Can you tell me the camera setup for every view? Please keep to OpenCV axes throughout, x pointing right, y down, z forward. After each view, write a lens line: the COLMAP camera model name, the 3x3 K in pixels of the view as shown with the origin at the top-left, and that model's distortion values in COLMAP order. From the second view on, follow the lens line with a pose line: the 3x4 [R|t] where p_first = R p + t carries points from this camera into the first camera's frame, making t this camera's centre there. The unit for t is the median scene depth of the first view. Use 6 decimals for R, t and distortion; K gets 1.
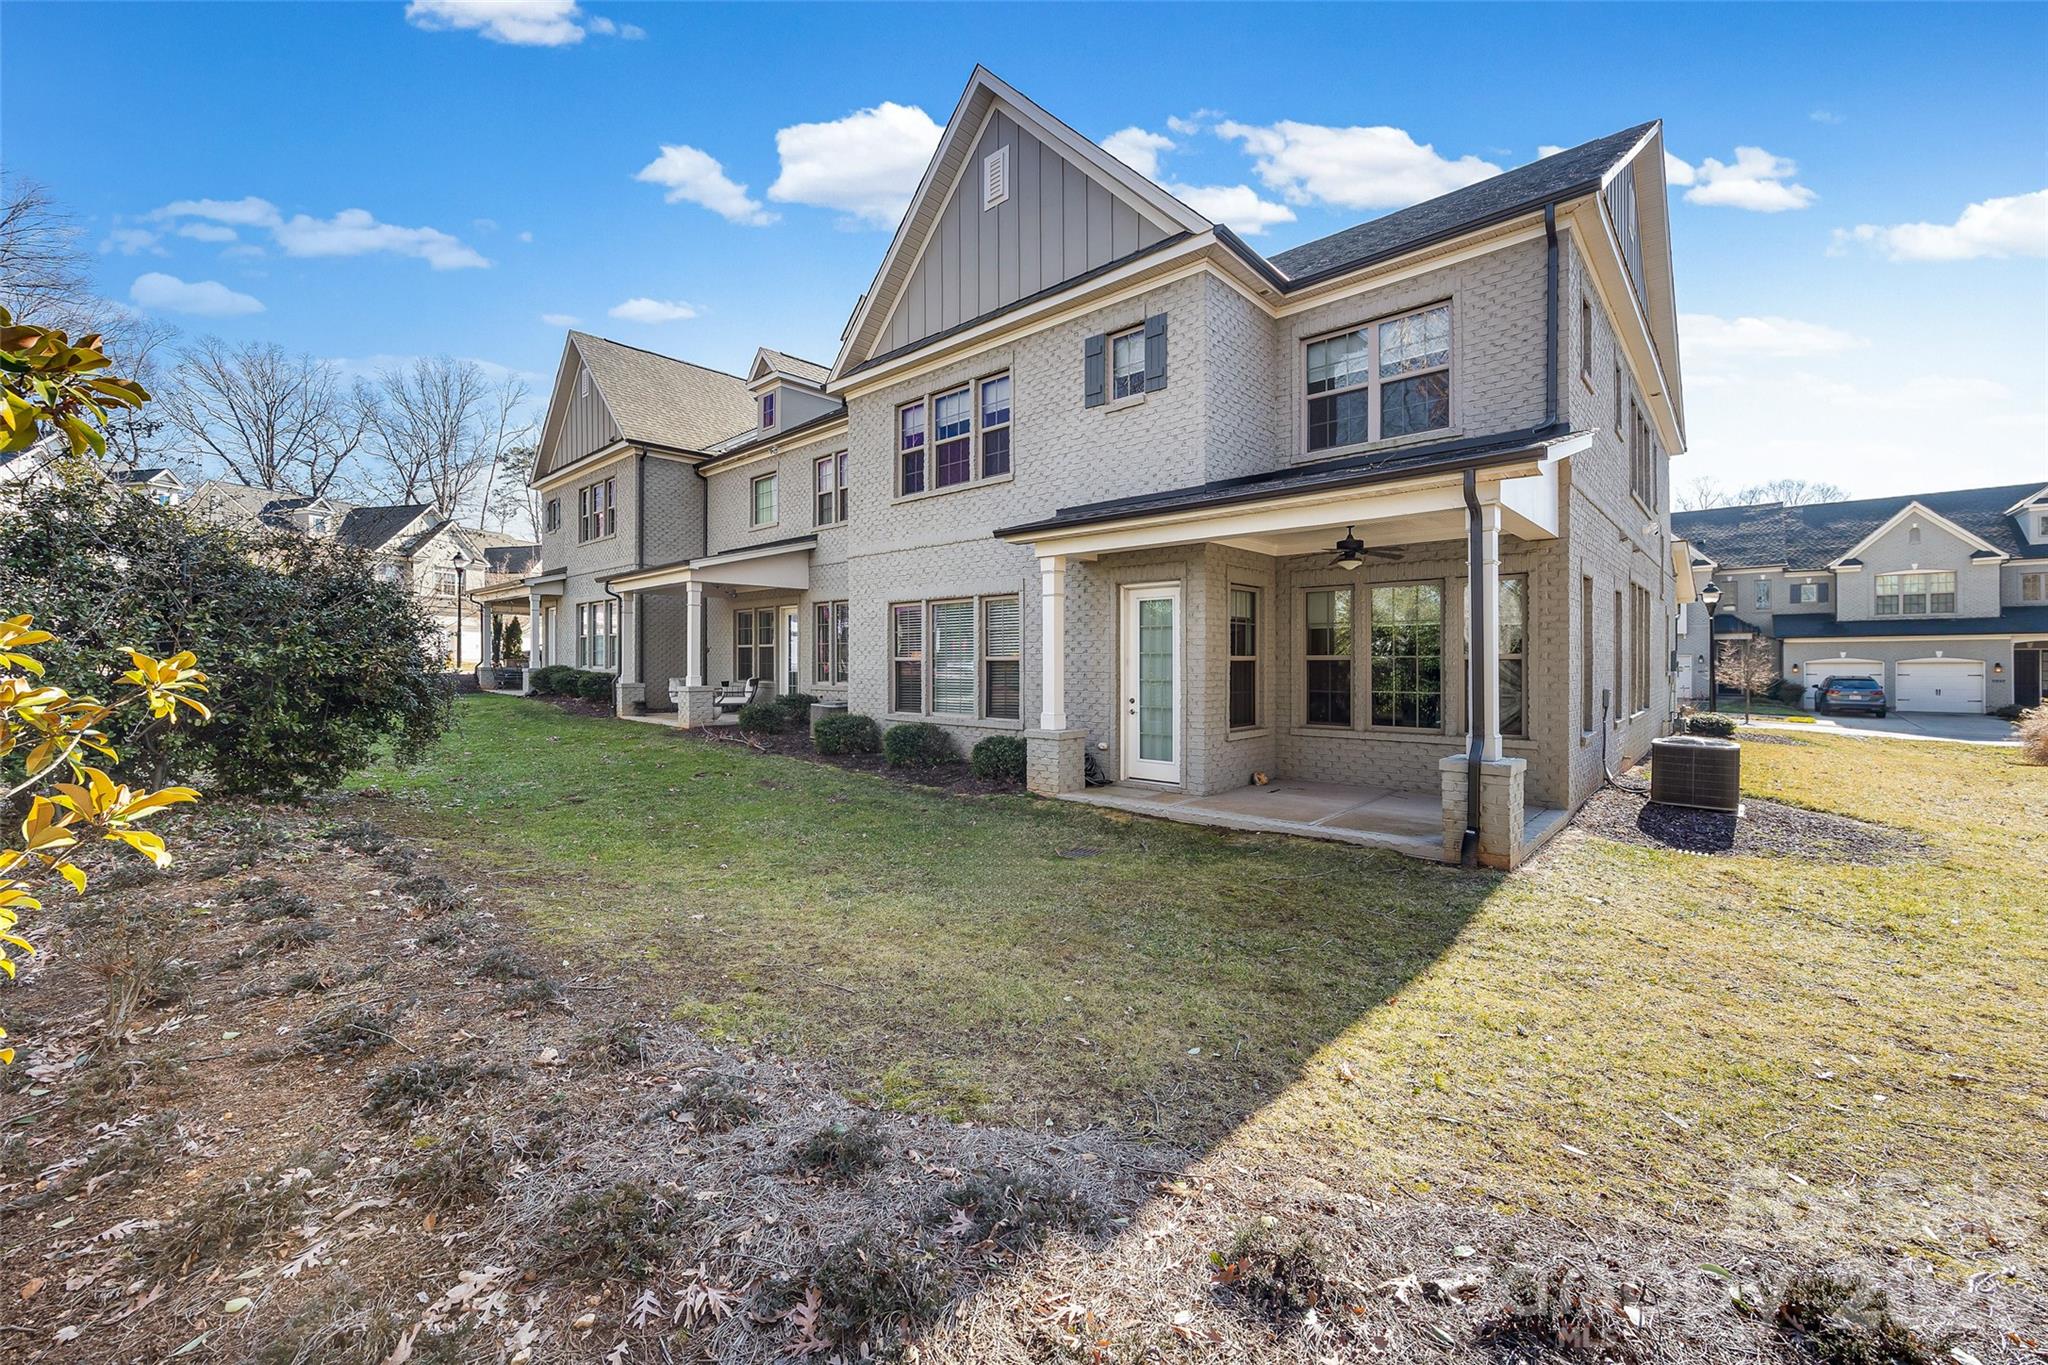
lens RADIAL K [[786.6, 0, 1026.8], [0, 786.6, 665.4], [0, 0, 1]] dist [-0.005547, 0.000843]
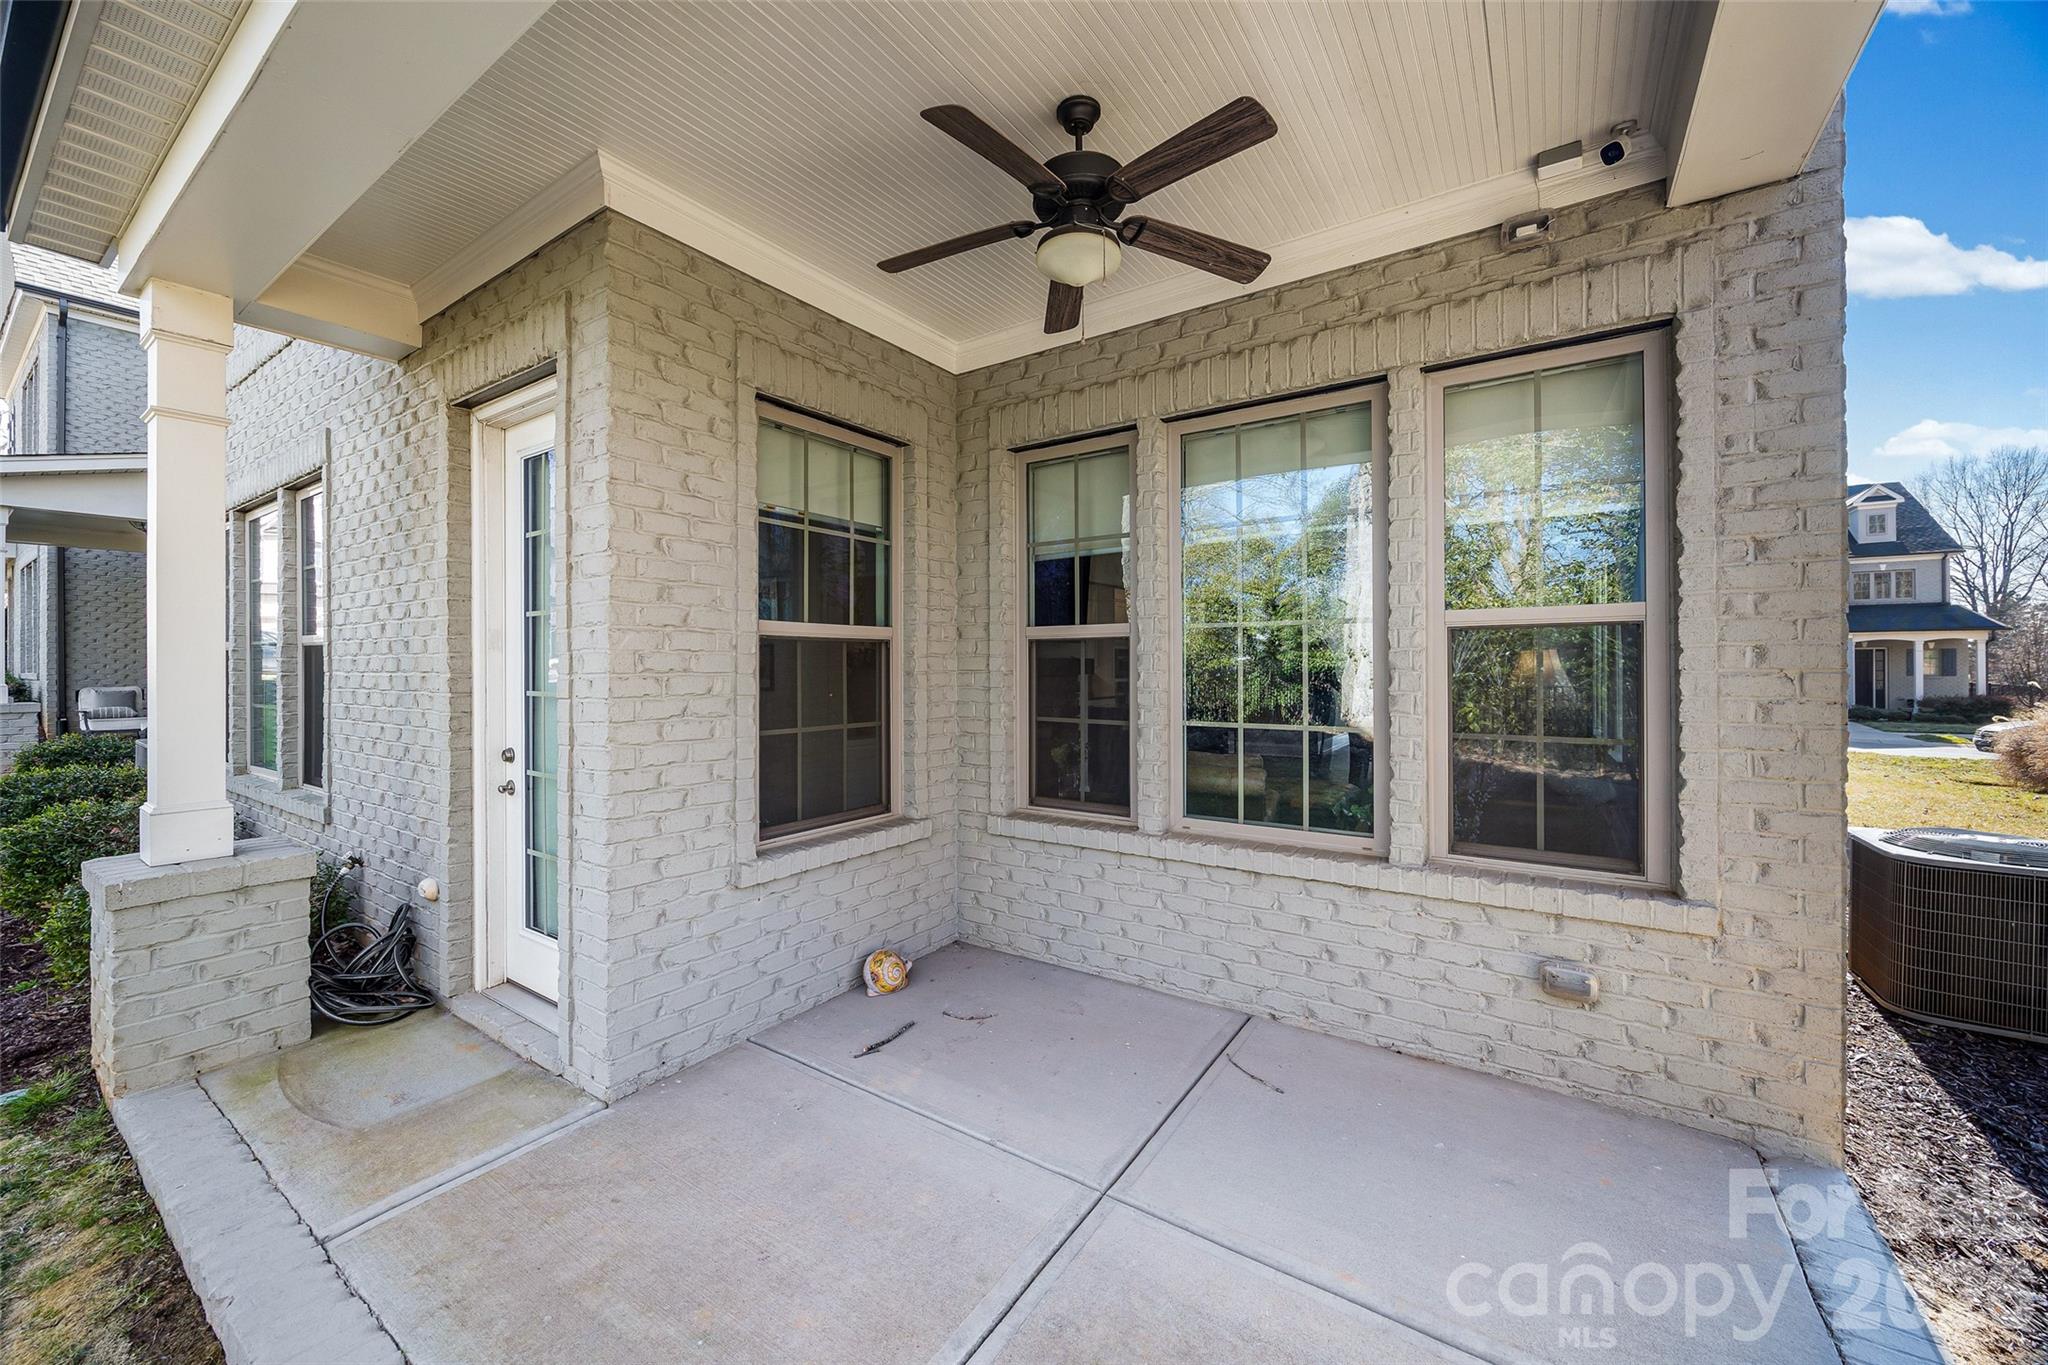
lens RADIAL K [[786.6, 0, 1020.0], [0, 786.6, 671.8], [0, 0, 1]] dist [-0.005547, 0.000843]
pose [[0.989559, -0.003558, 0.144087, 0.307121], [0.003216, 0.999991, 0.002607, 0.008657], [-0.144095, -0.002116, 0.989562, 0.642279]]
